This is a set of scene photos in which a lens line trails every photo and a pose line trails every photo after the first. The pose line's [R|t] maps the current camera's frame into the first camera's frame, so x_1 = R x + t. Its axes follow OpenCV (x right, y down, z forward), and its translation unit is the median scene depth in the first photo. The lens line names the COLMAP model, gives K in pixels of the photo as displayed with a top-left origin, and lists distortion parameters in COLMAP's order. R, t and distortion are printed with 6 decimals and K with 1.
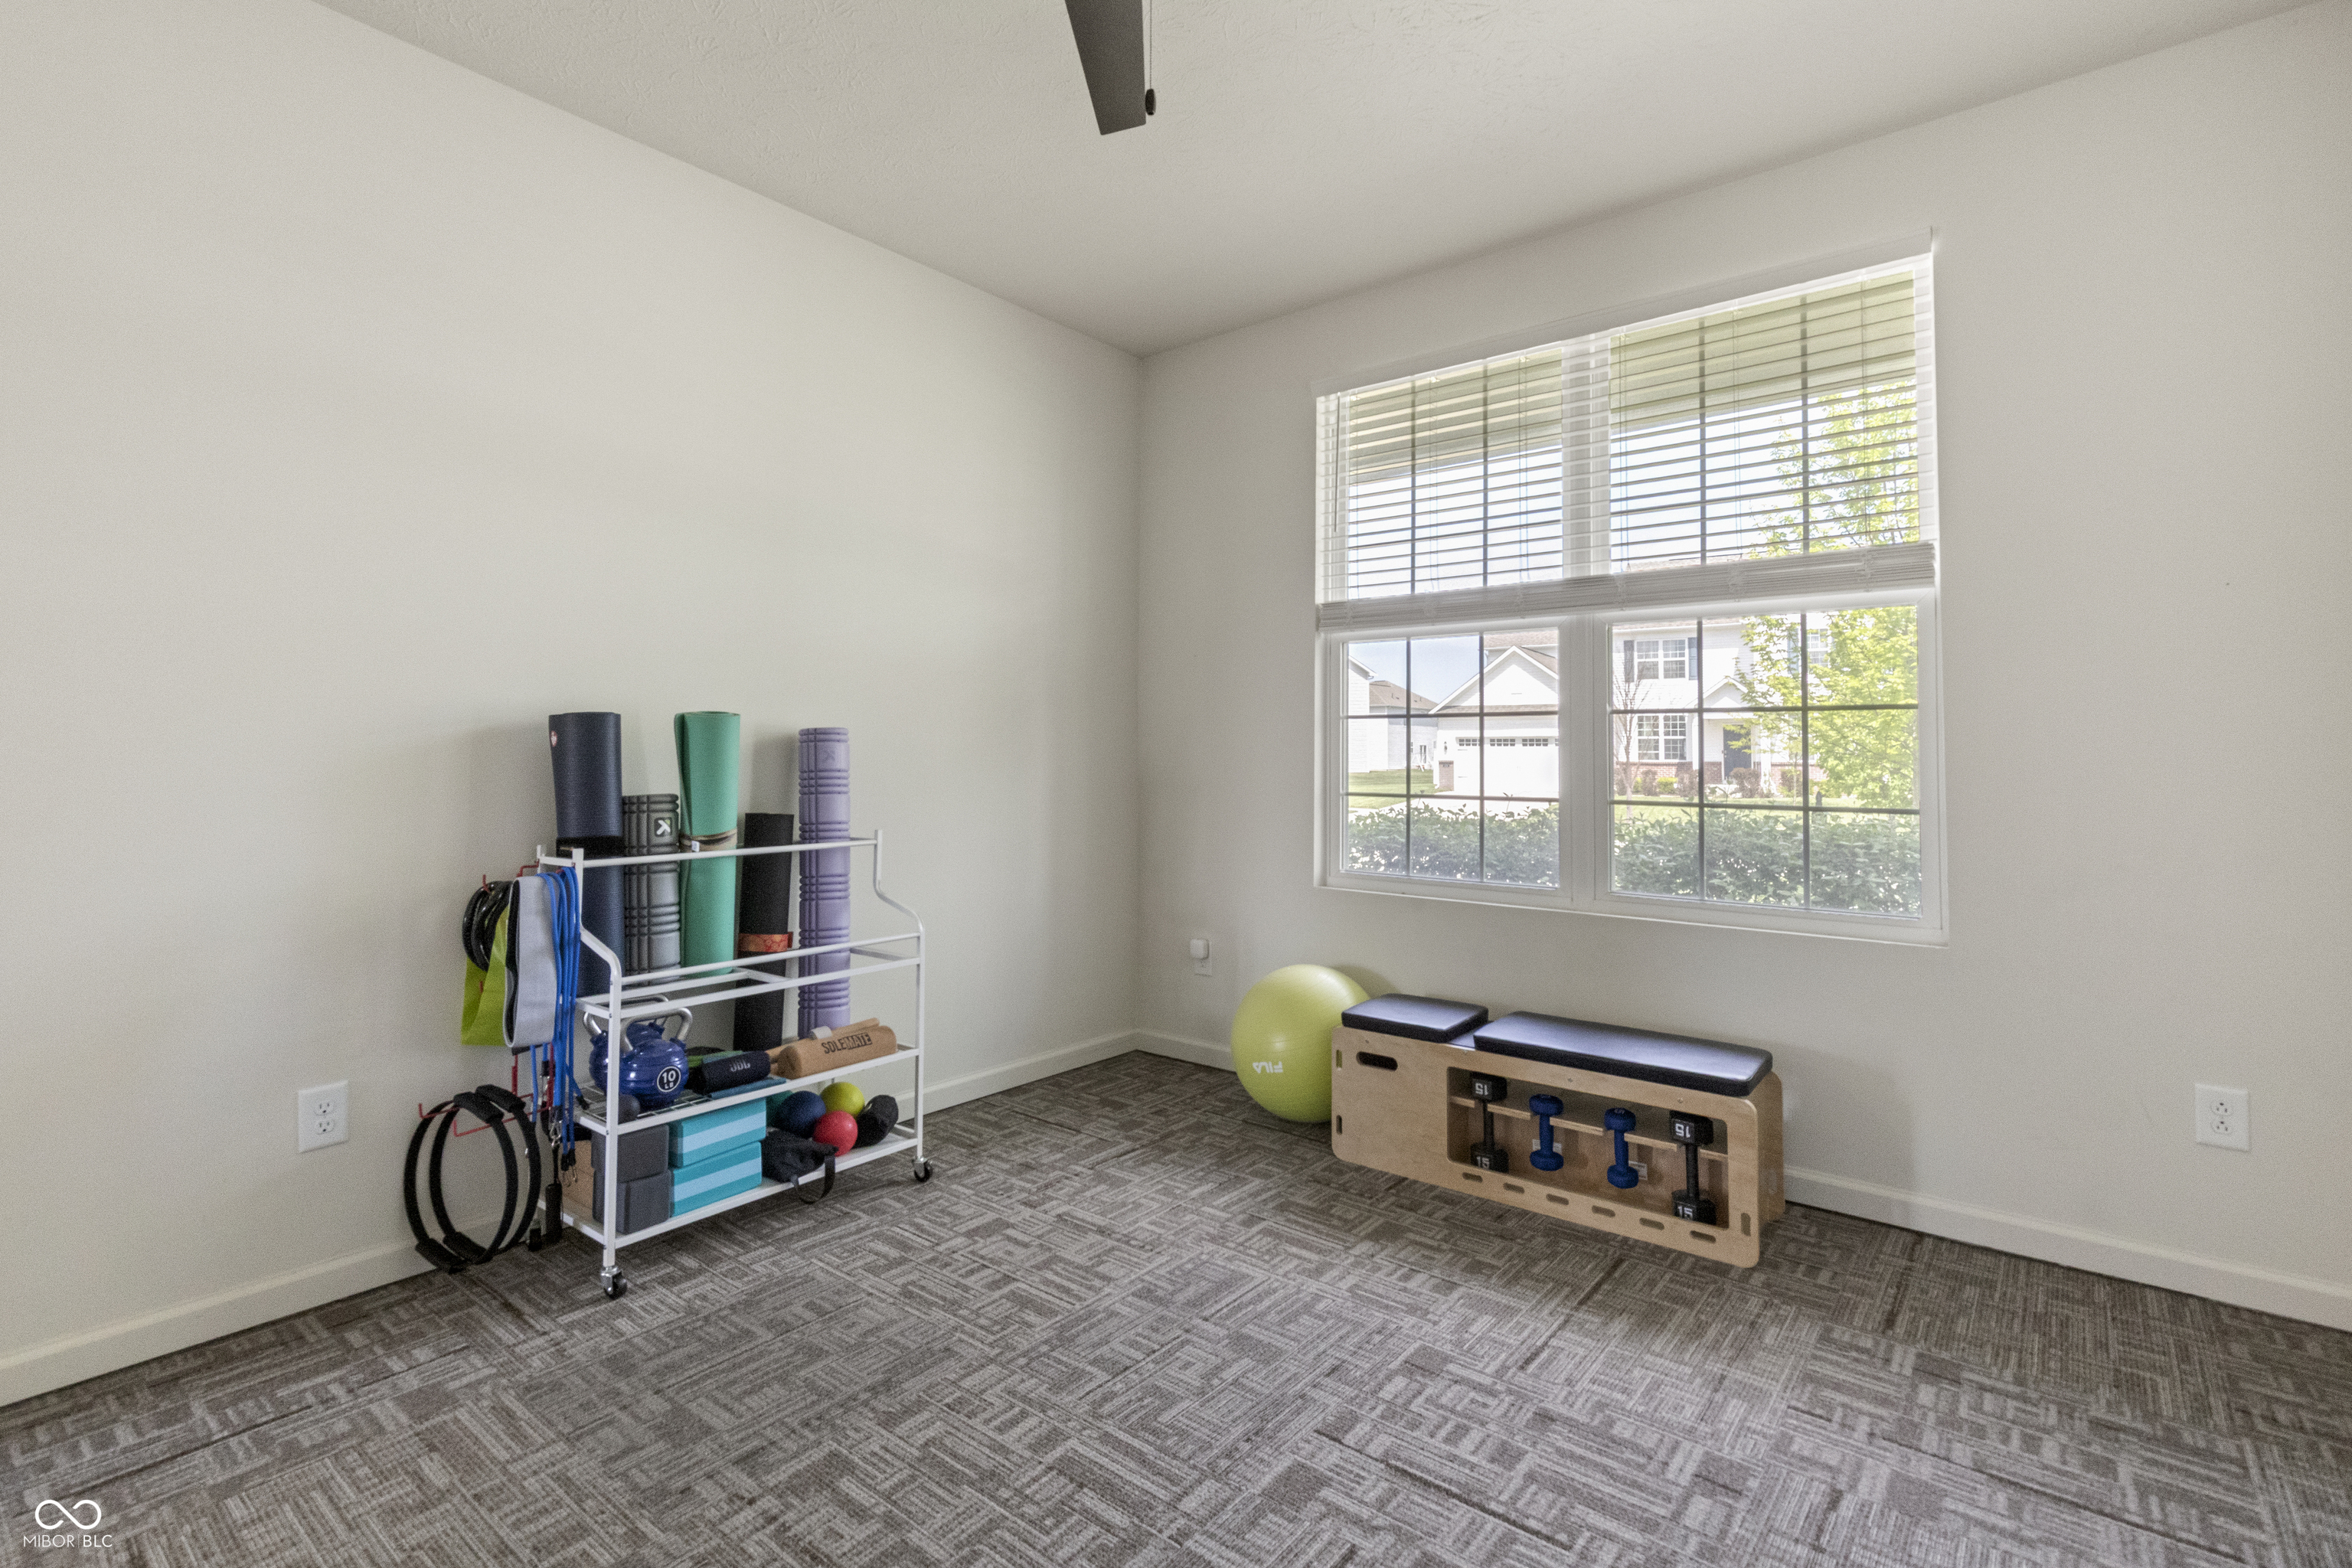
lens RADIAL K [[1070.3, 0, 1184.0], [0, 1070.3, 760.7], [0, 0, 1]] dist [0.015818, -0.003024]
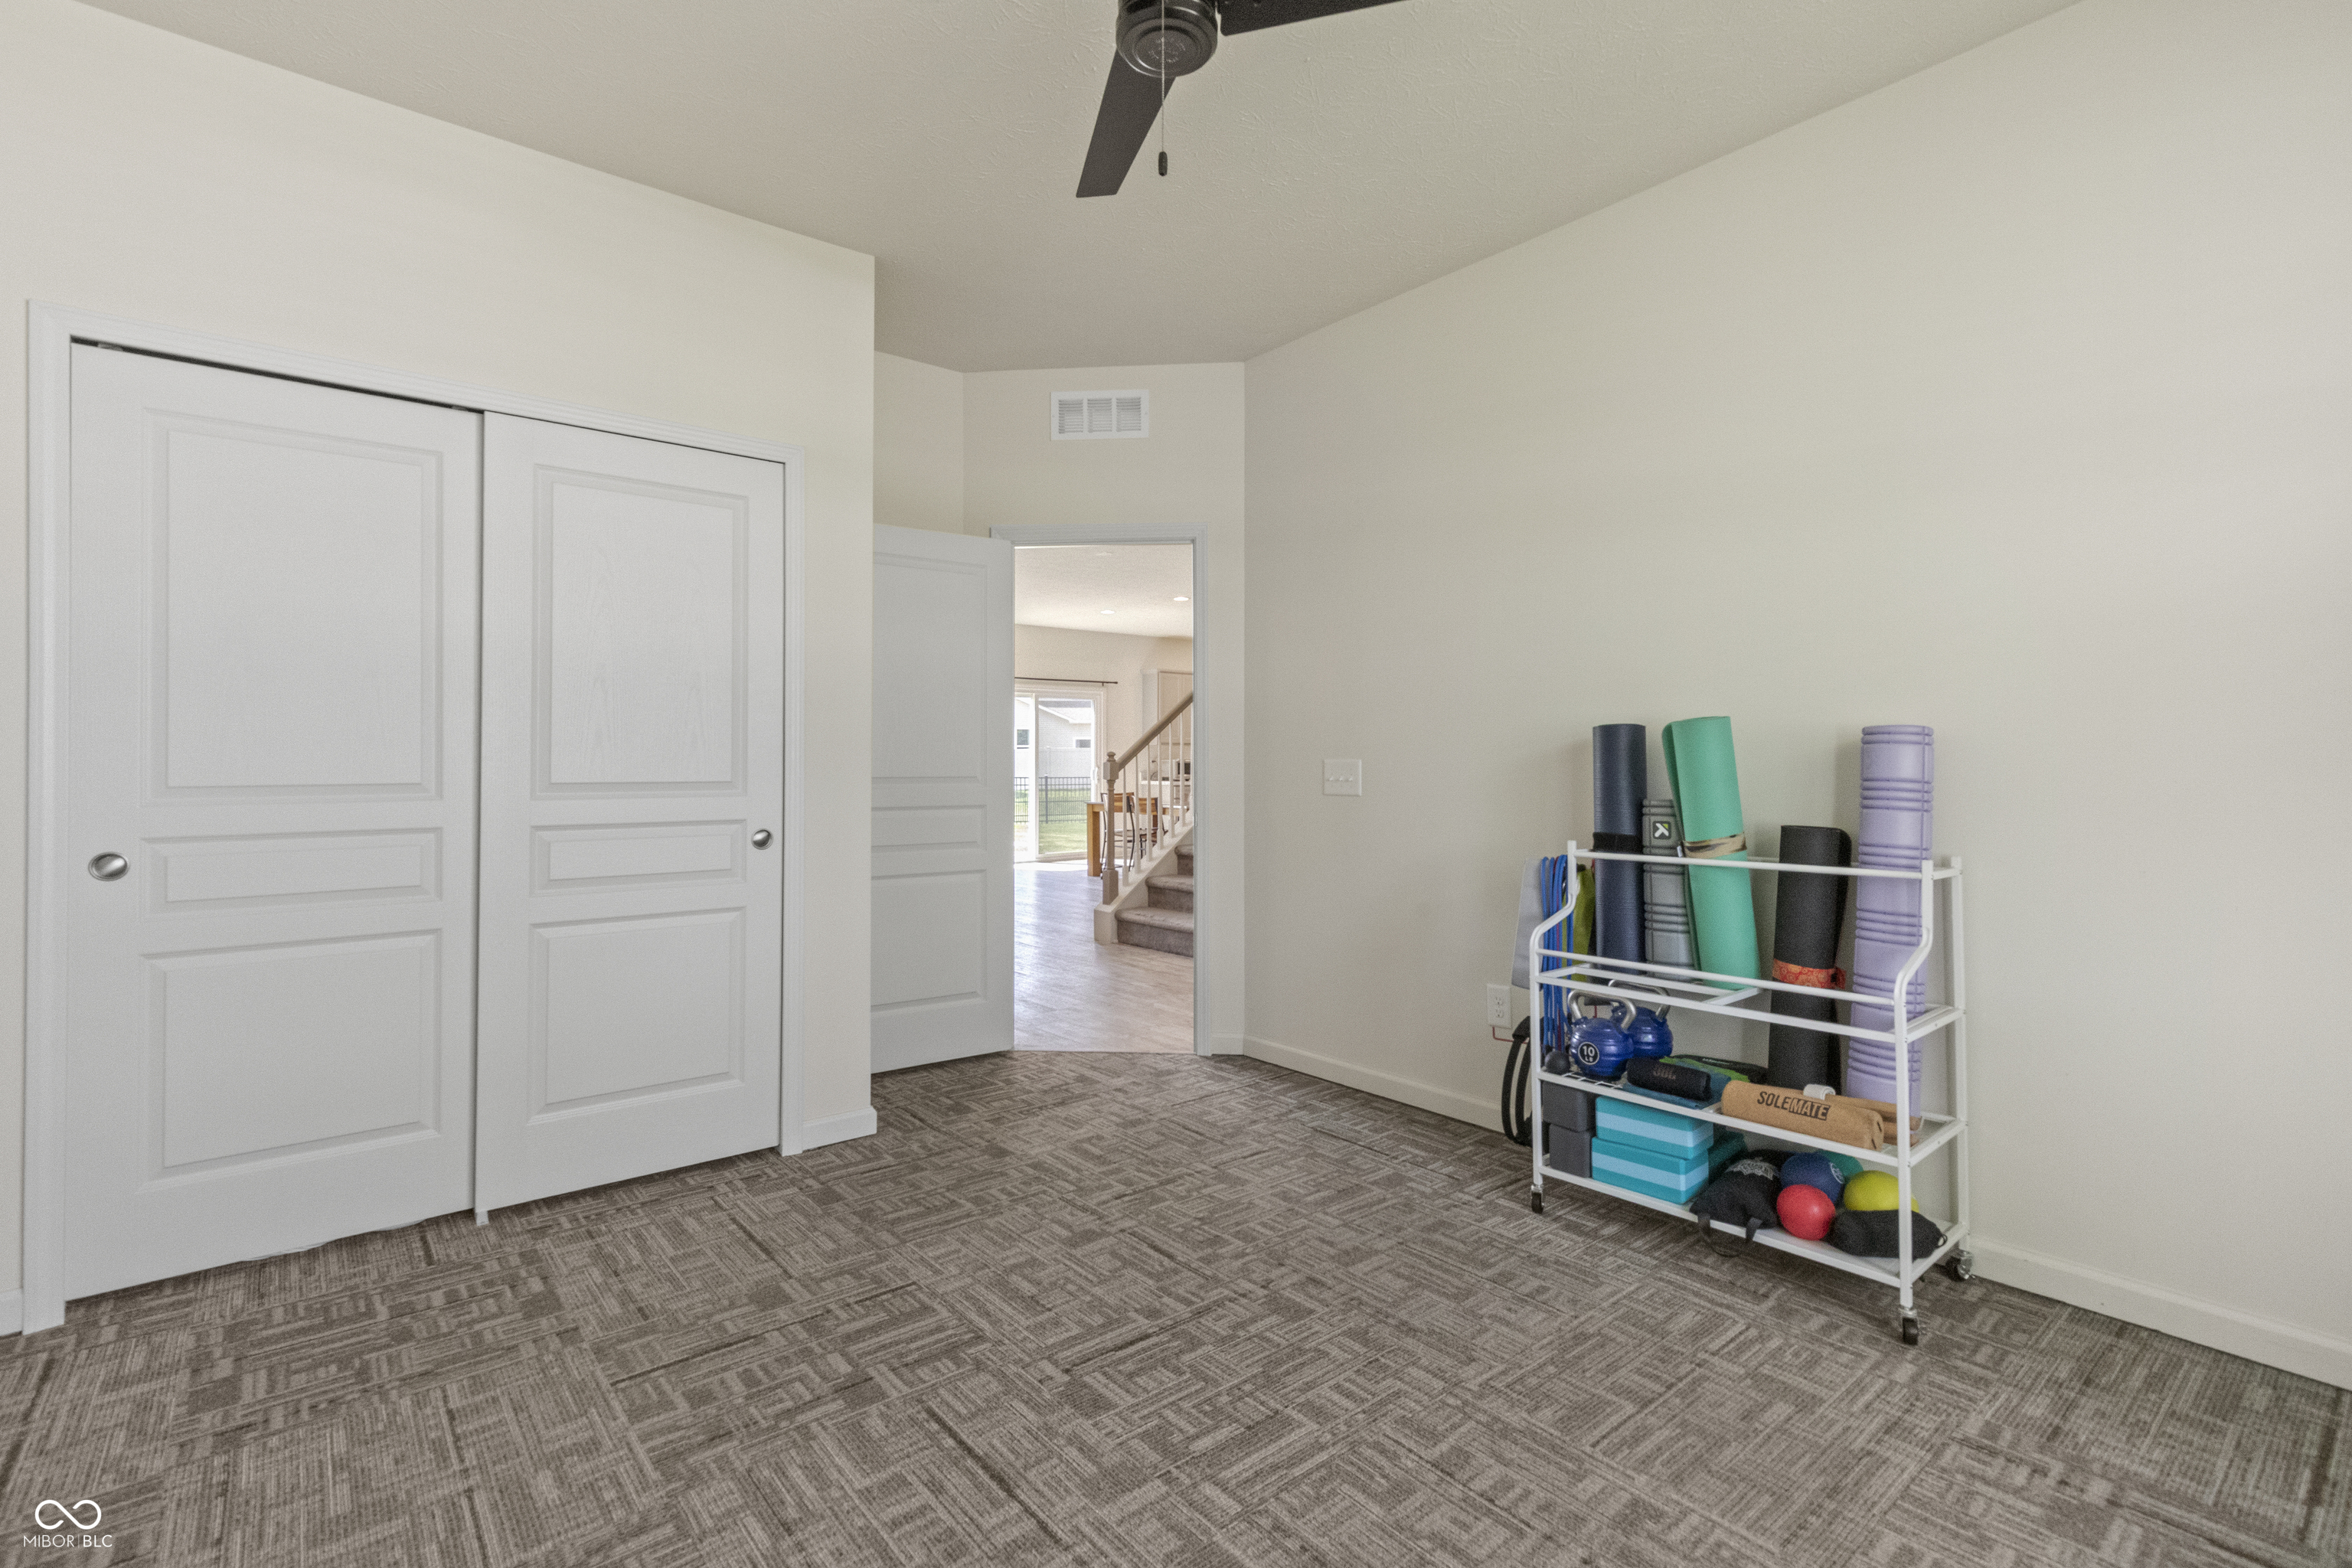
lens RADIAL K [[1070.3, 0, 1180.9], [0, 1070.3, 778.5], [0, 0, 1]] dist [0.015818, -0.003024]
pose [[-0.184511, 0.010601, -0.982773, 0.703203], [0.000308, 0.999942, 0.010729, -0.000300], [0.982830, 0.001677, -0.184504, 0.805764]]
